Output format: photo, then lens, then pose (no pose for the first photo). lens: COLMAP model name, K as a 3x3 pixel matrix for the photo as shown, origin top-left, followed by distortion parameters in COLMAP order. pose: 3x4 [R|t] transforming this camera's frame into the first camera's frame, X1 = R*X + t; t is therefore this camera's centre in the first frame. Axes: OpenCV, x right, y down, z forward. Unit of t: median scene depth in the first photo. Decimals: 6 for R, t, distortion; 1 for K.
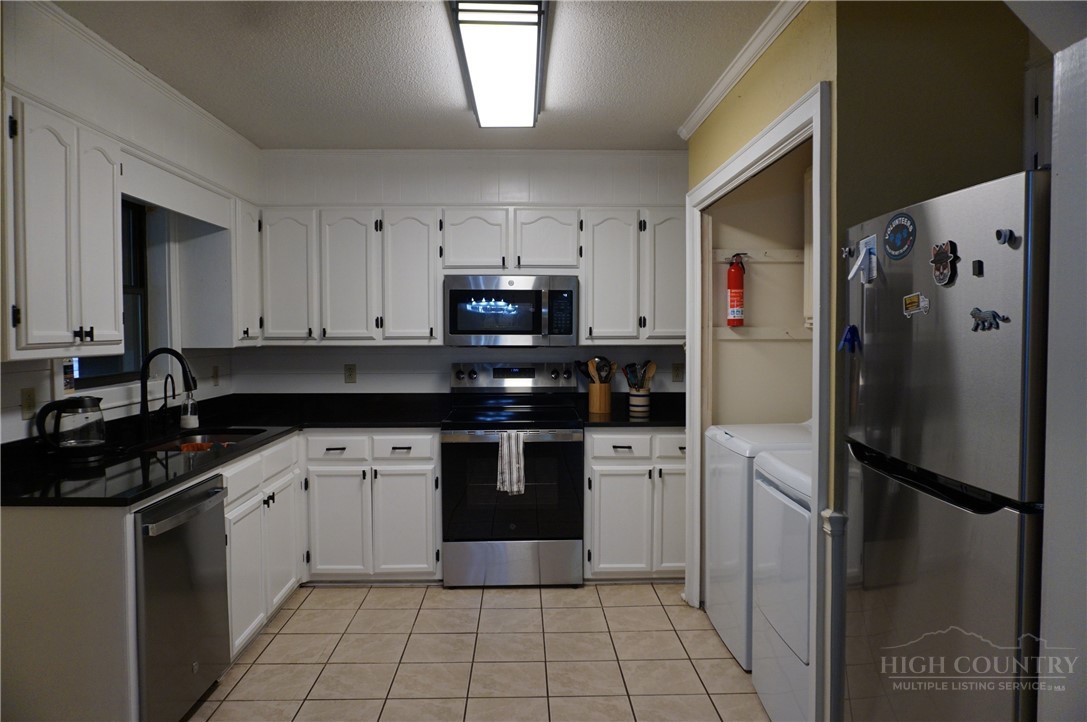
lens RADIAL K [[752.8, 0, 543.5], [0, 752.8, 361.0], [0, 0, 1]] dist [-0.032914, 0.069505]
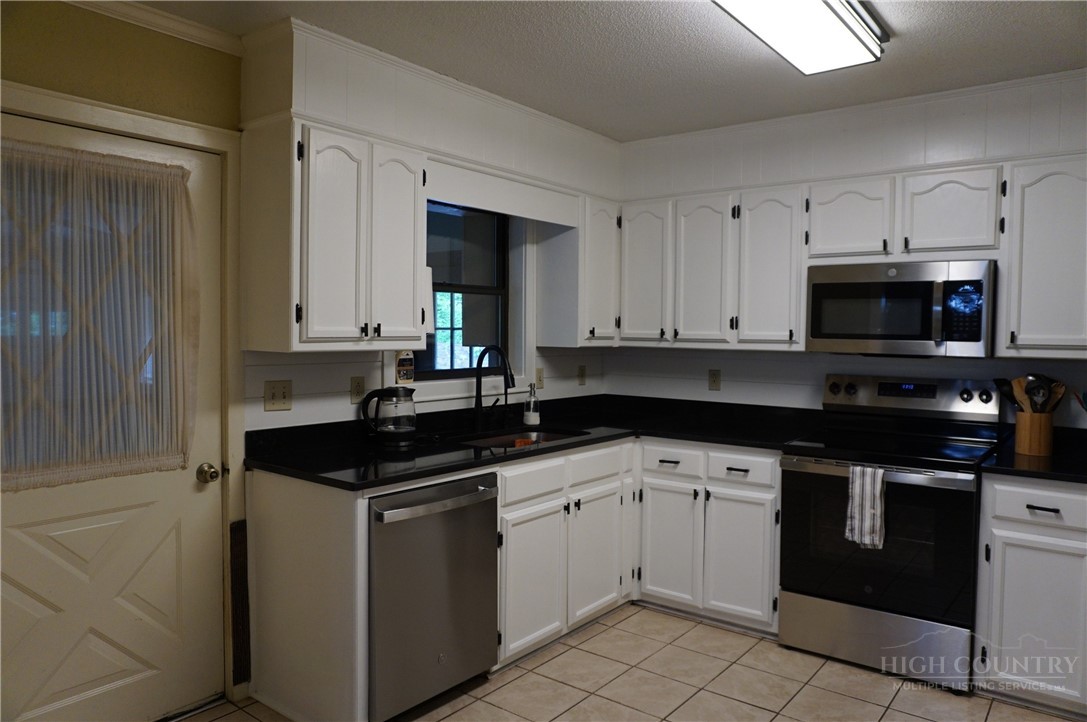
lens RADIAL K [[776.3, 0, 543.1], [0, 776.3, 363.6], [0, 0, 1]] dist [-0.002070, 0.007563]
pose [[0.778600, 0.039134, -0.626299, 0.188091], [-0.040441, 0.999108, 0.012153, -0.006709], [0.626216, 0.015866, 0.779488, 0.168927]]
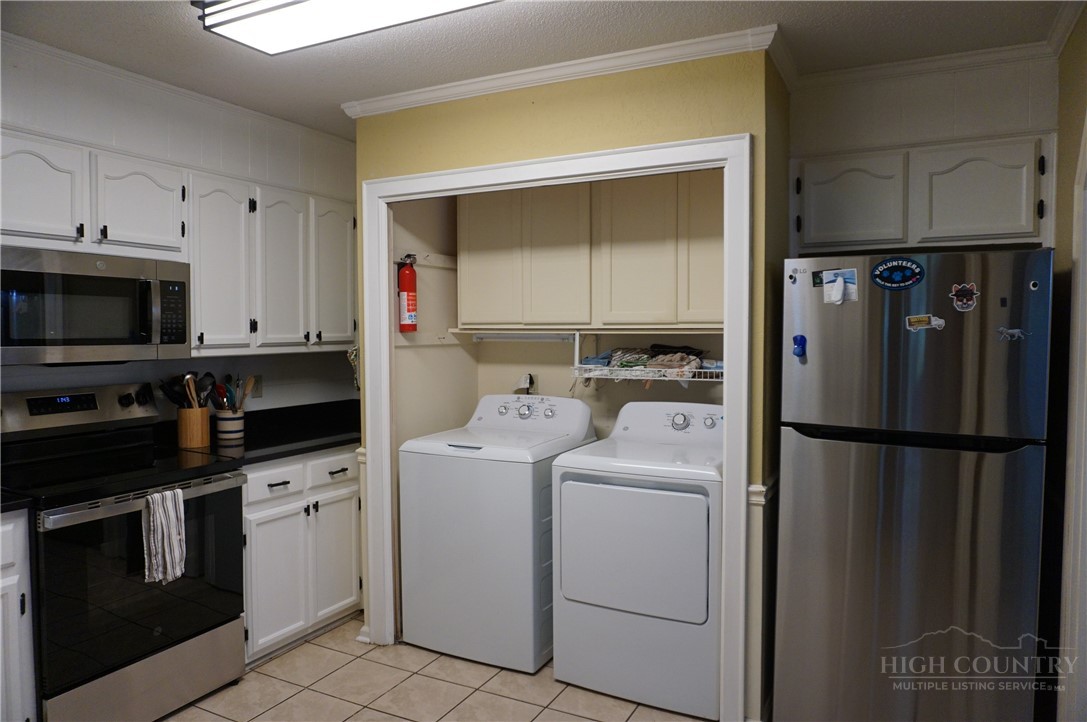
lens RADIAL K [[752.8, 0, 543.5], [0, 752.8, 361.0], [0, 0, 1]] dist [-0.032914, 0.069505]
pose [[0.492550, -0.039321, 0.869395, -0.444690], [0.035789, 0.999049, 0.024909, -0.025268], [-0.869548, 0.018846, 0.493489, 0.363799]]
